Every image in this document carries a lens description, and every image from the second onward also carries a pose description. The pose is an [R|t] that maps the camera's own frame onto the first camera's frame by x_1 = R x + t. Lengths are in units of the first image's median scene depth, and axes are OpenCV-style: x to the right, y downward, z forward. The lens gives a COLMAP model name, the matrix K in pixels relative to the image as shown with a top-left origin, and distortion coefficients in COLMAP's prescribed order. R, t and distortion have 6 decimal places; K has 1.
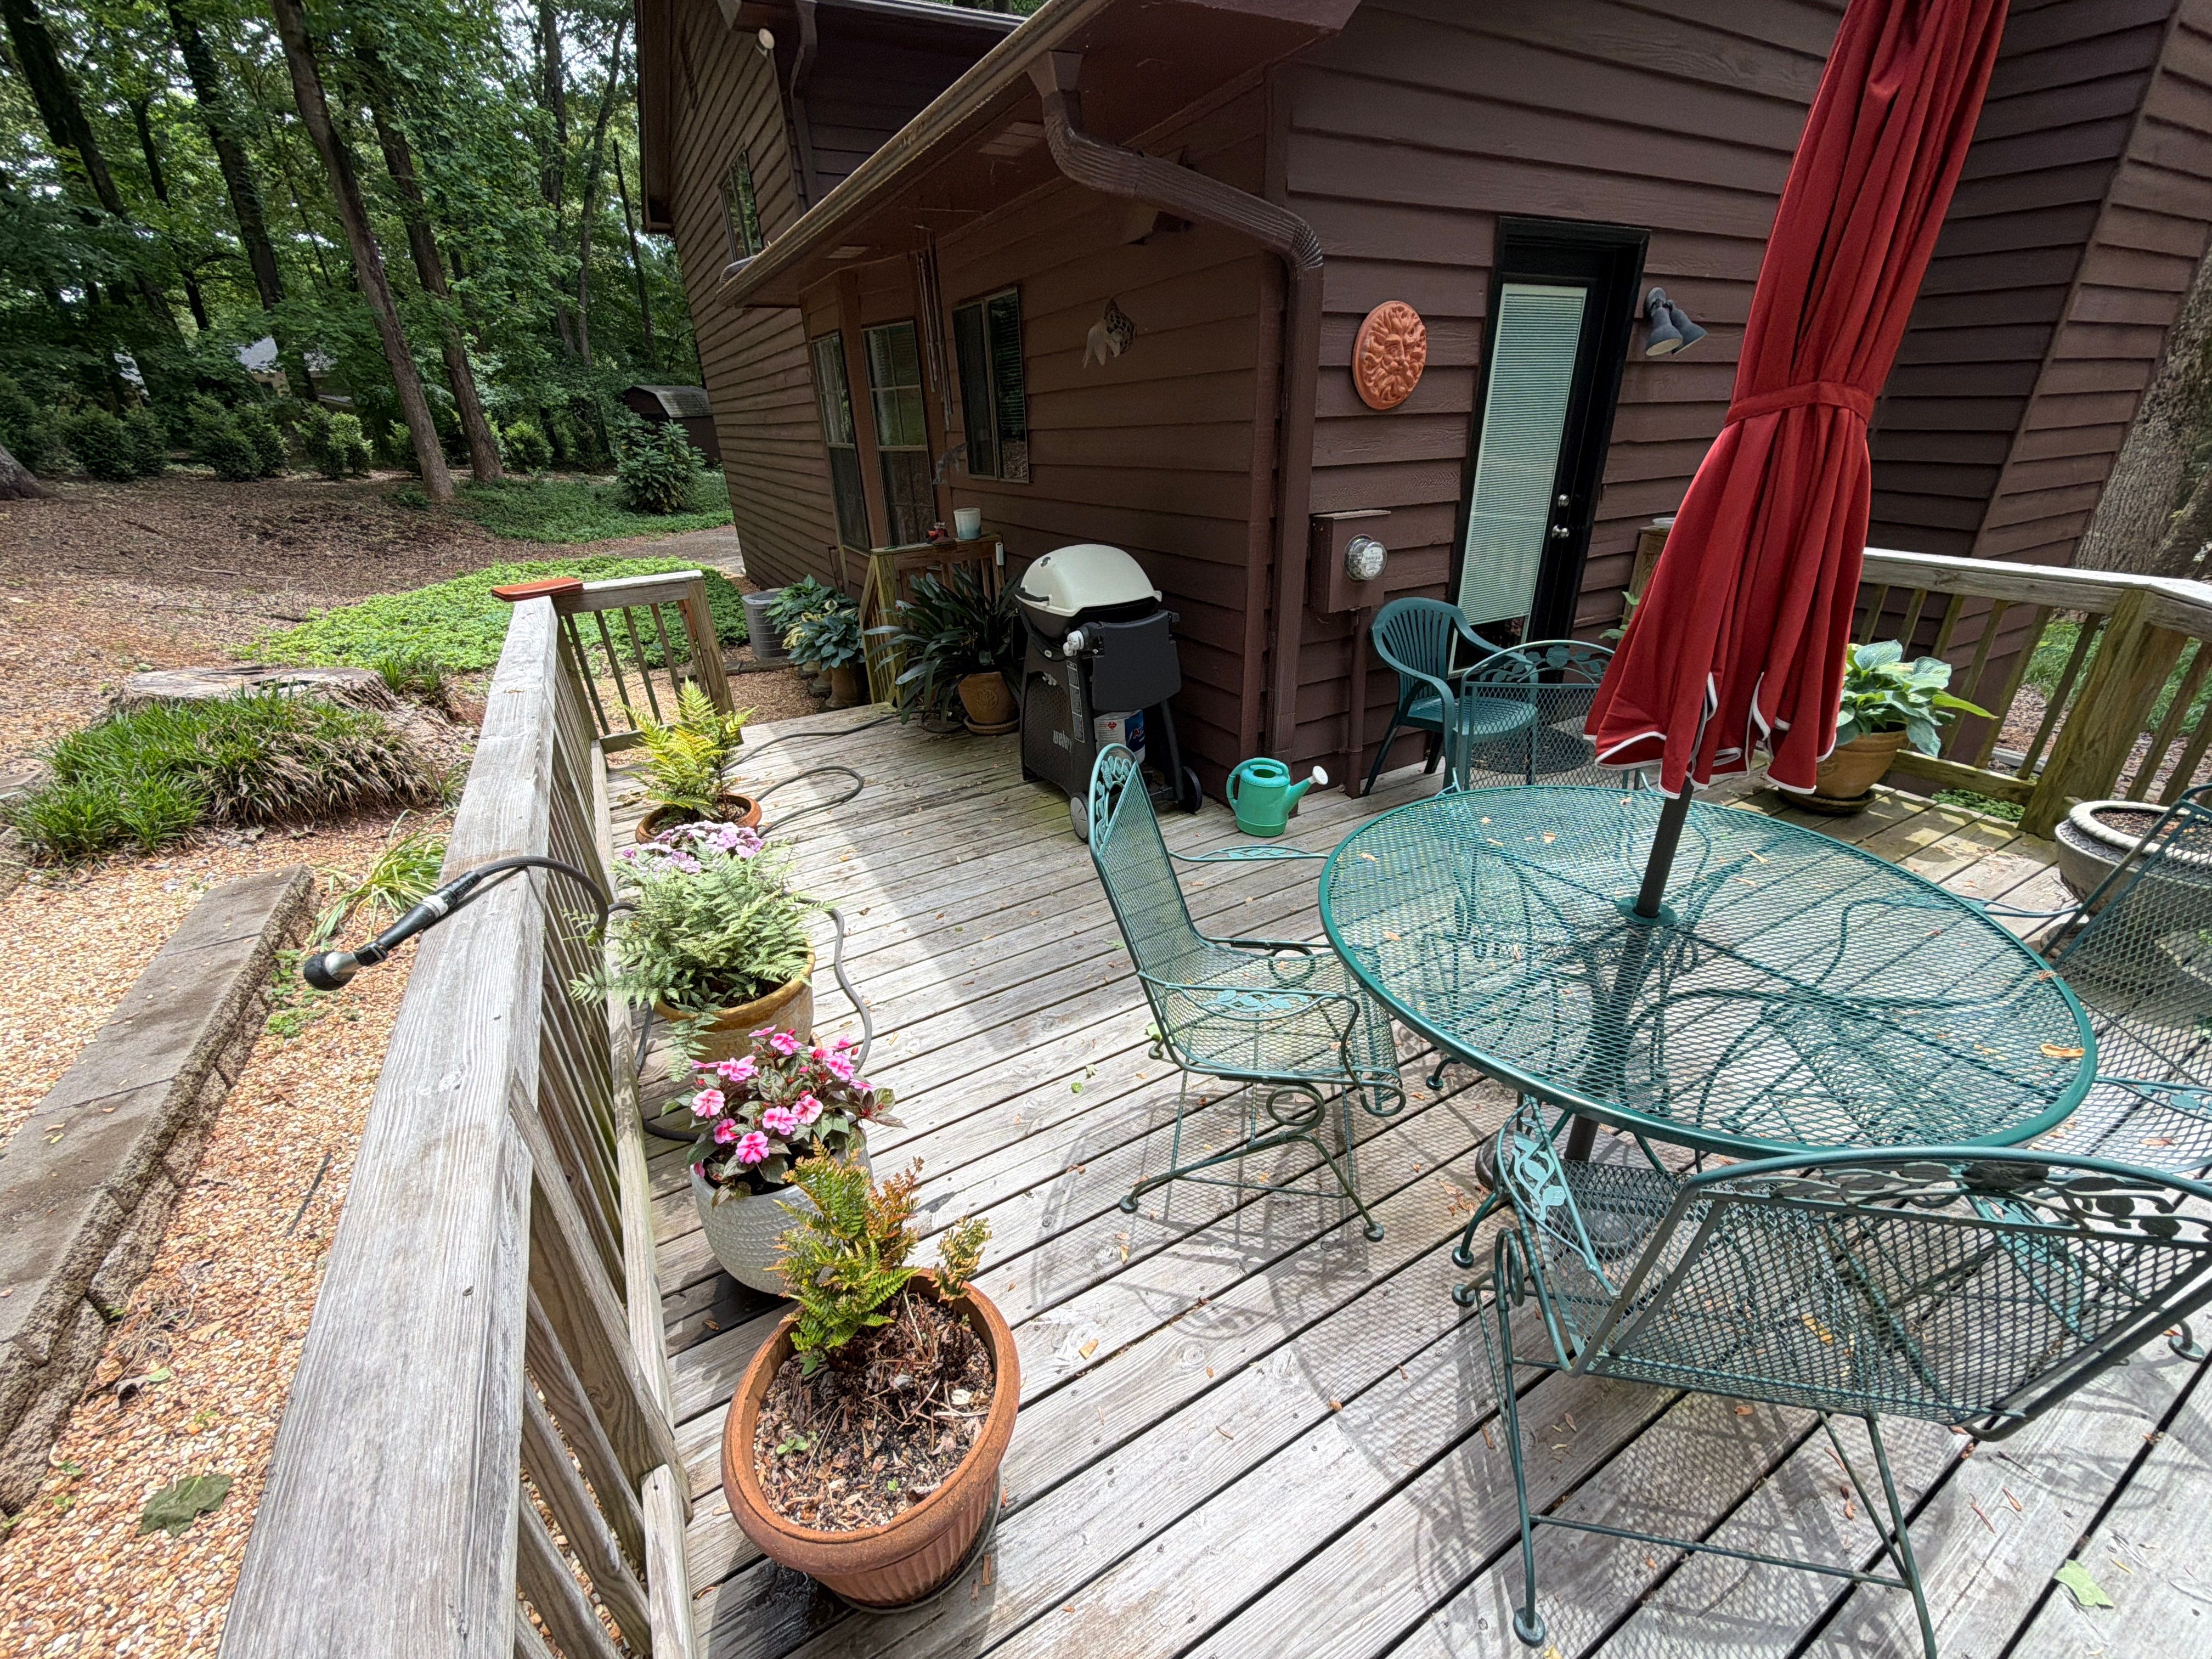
lens RADIAL K [[878.5, 0, 1106.0], [0, 878.5, 829.5], [0, 0, 1]] dist [-0.000208, 0.000323]
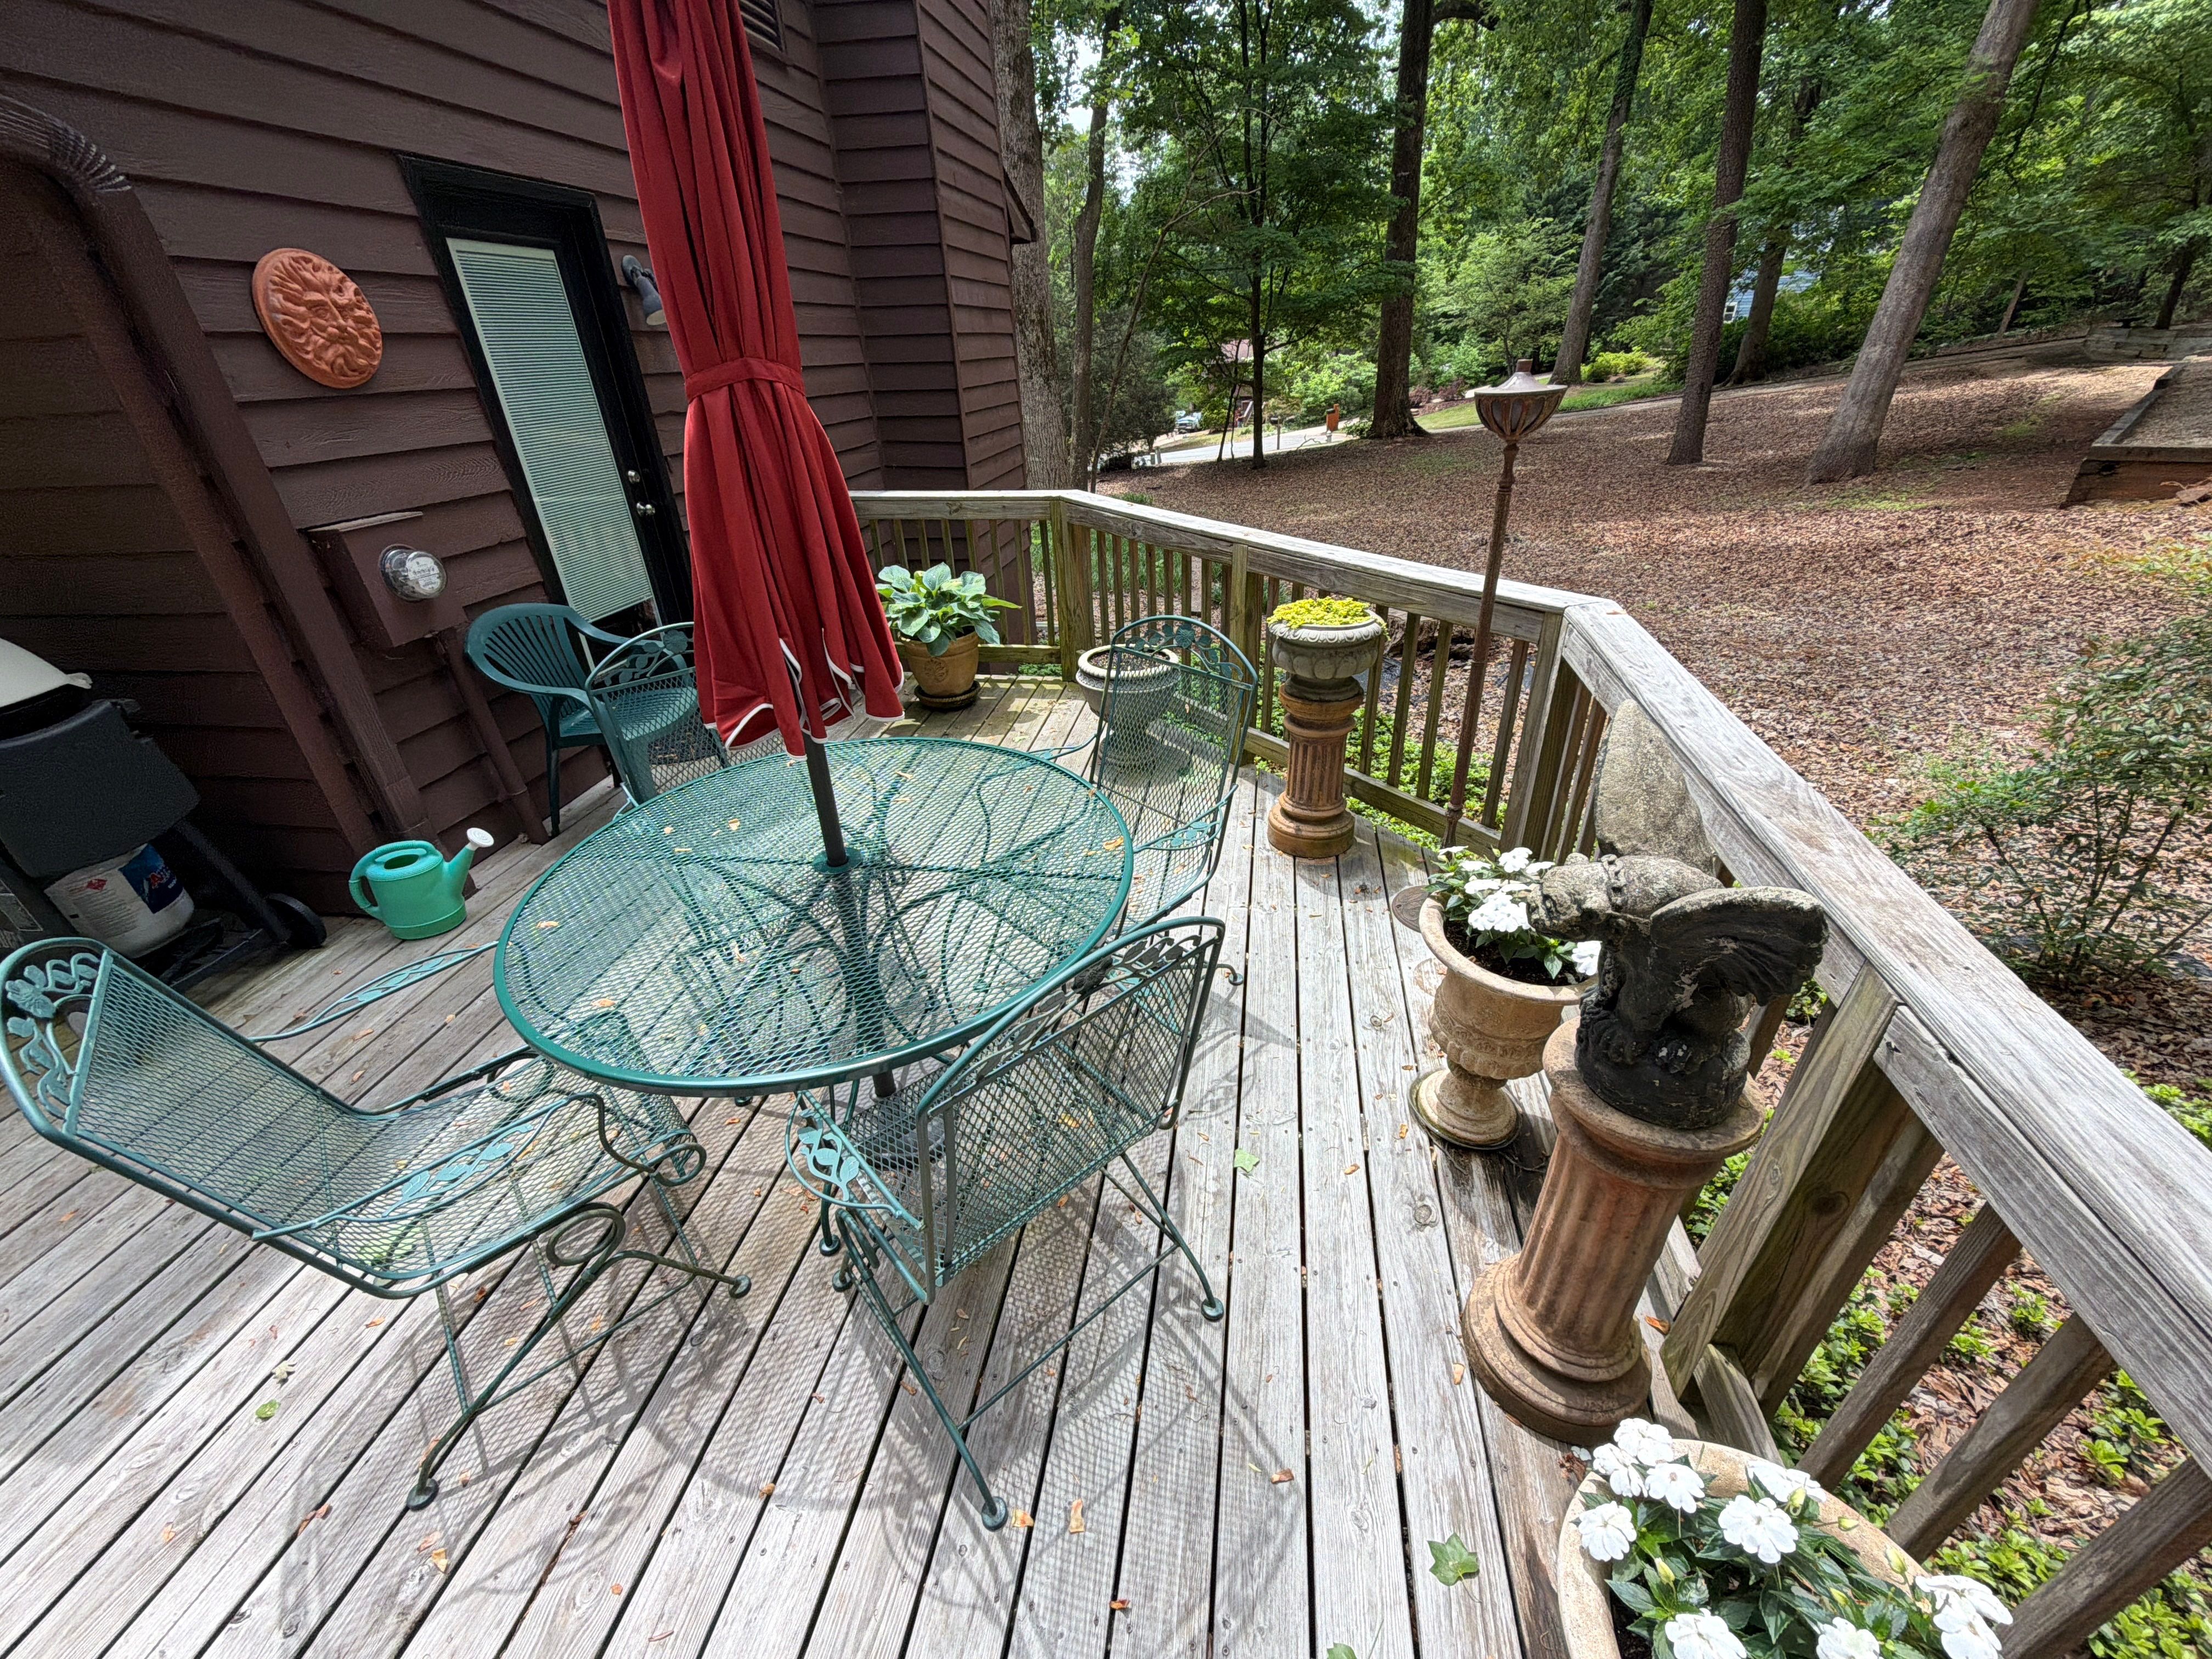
lens RADIAL K [[878.5, 0, 1106.0], [0, 878.5, 829.5], [0, 0, 1]] dist [-0.000208, 0.000323]
pose [[0.627927, -0.373353, 0.682873, 0.053627], [0.353002, 0.918604, 0.177638, -0.007737], [-0.693612, 0.129512, 0.708611, 0.006902]]
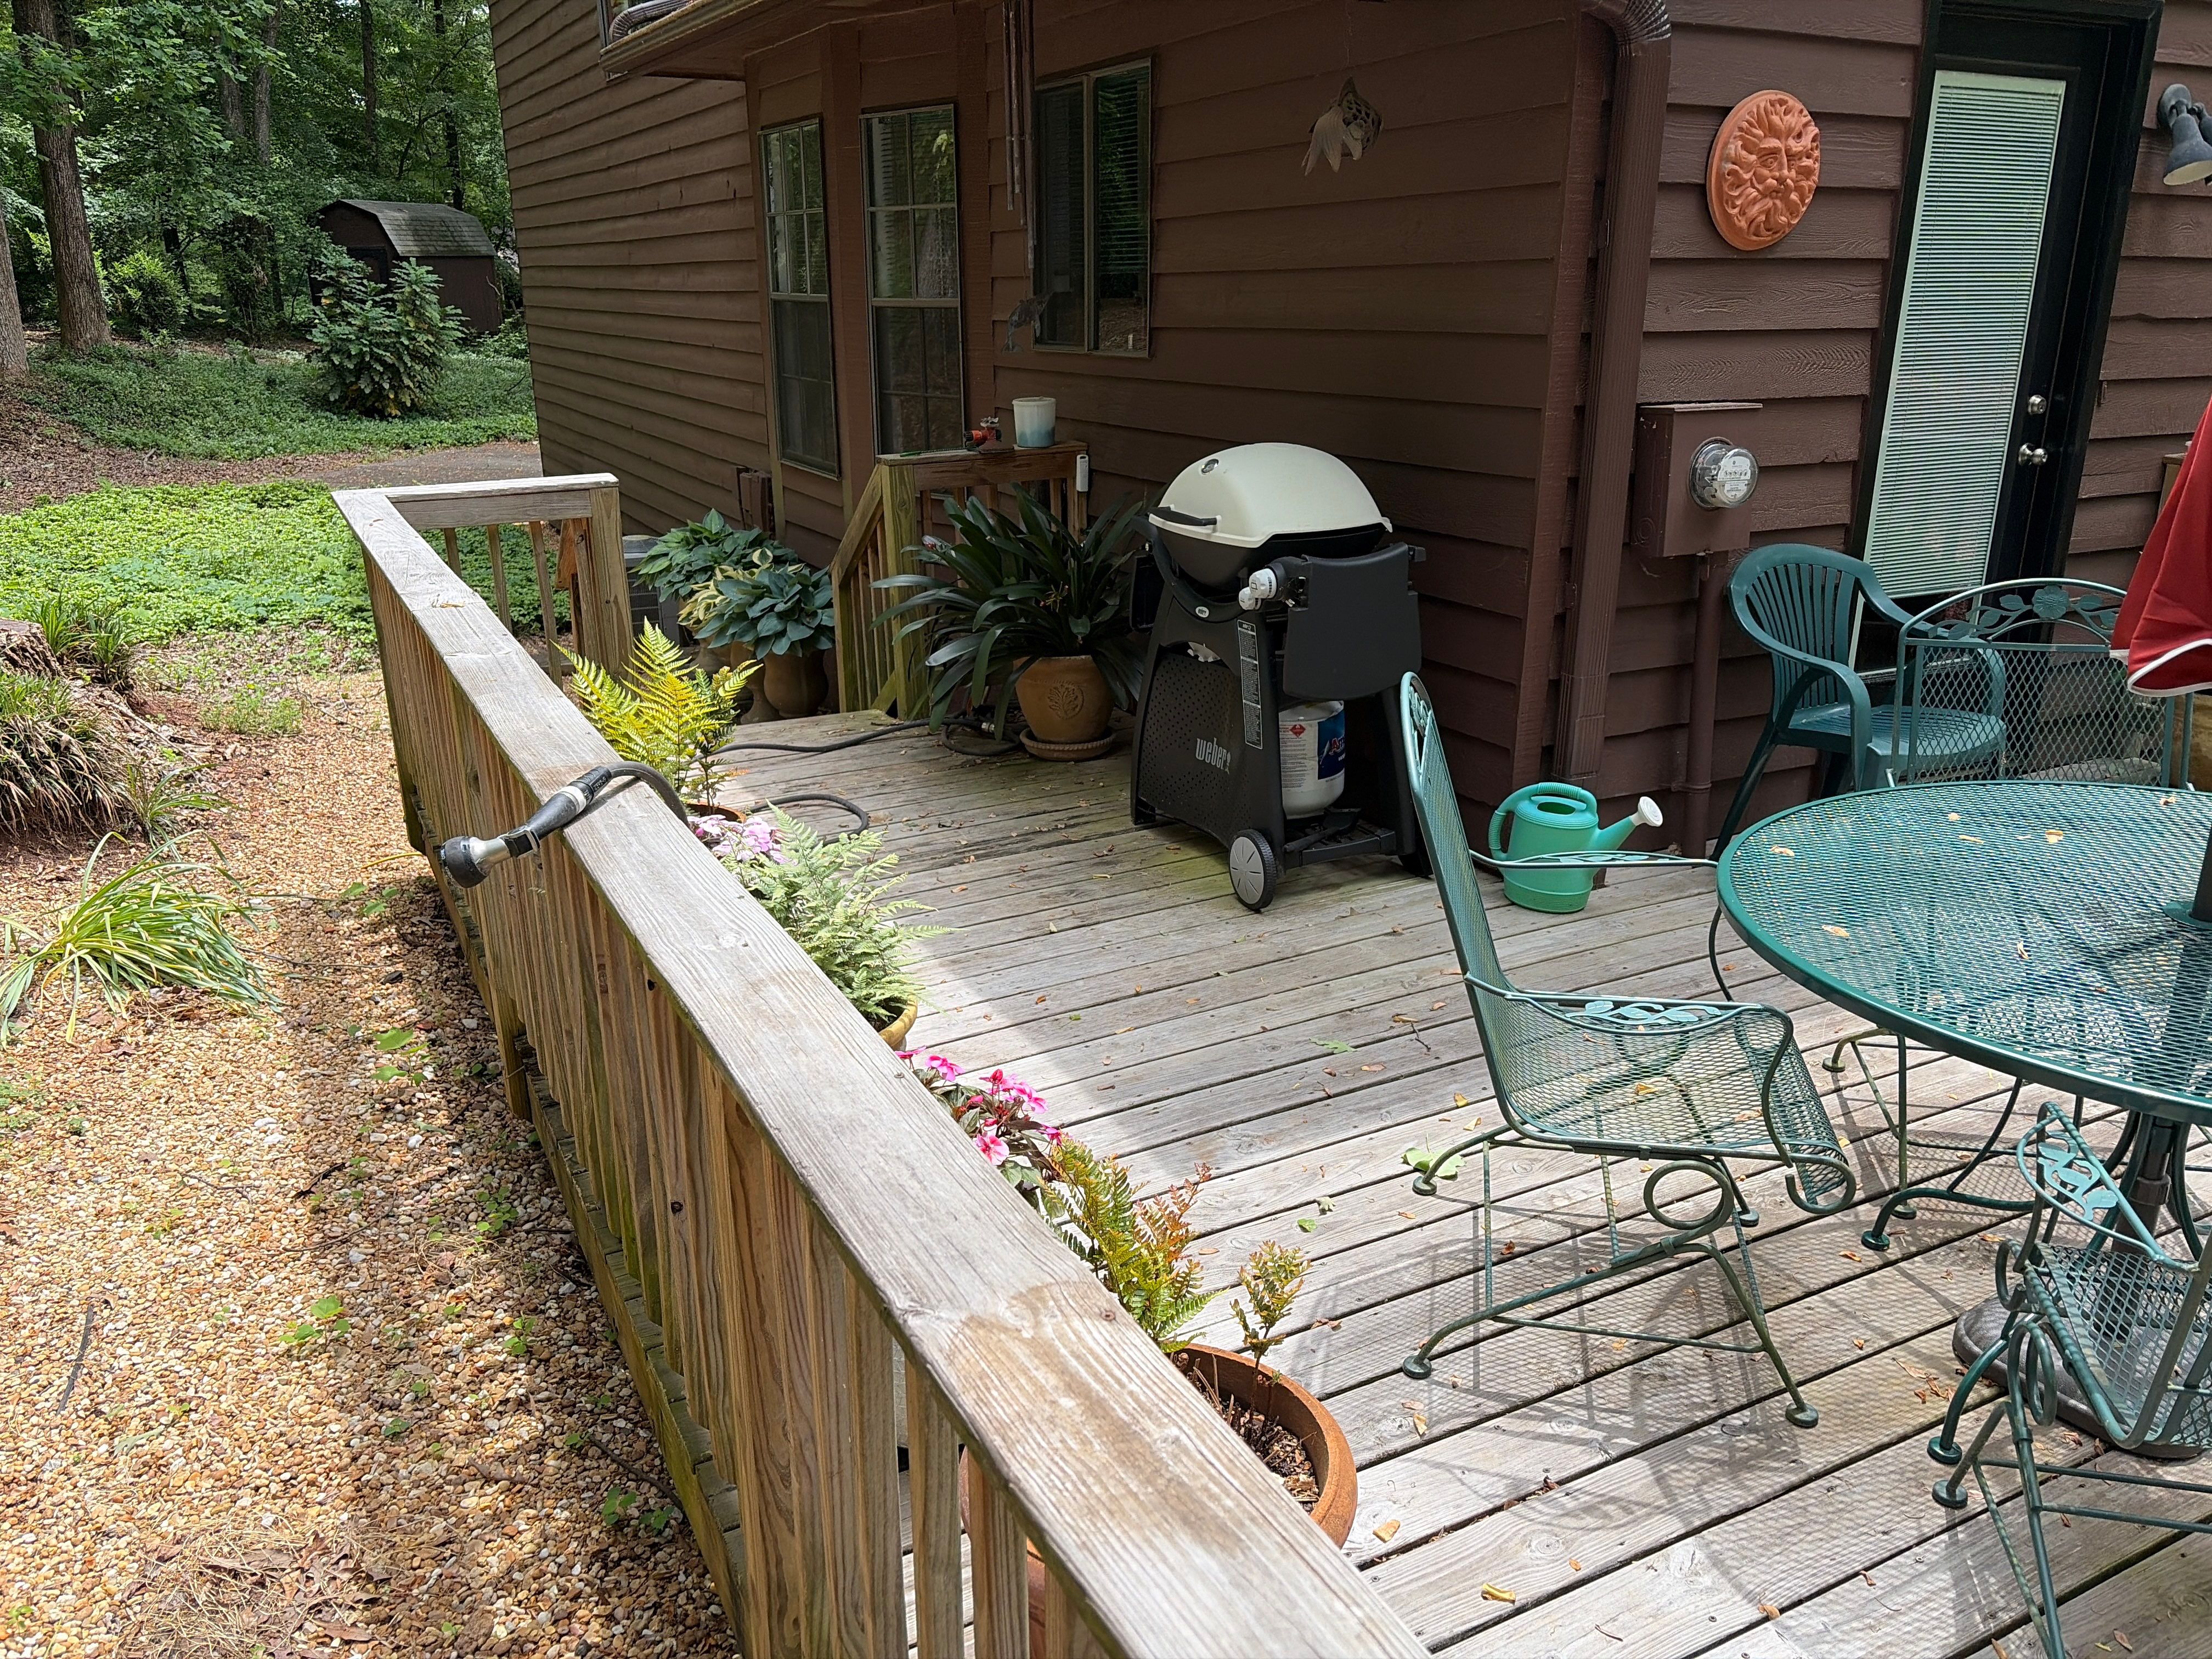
lens RADIAL K [[1667.4, 0, 1097.2], [0, 1667.4, 822.8], [0, 0, 1]] dist [0.054638, -0.057674]
pose [[0.998943, 0.039535, -0.023451, -0.117624], [-0.042221, 0.990875, -0.128001, 0.115176], [0.018177, 0.128855, 0.991497, -0.176074]]
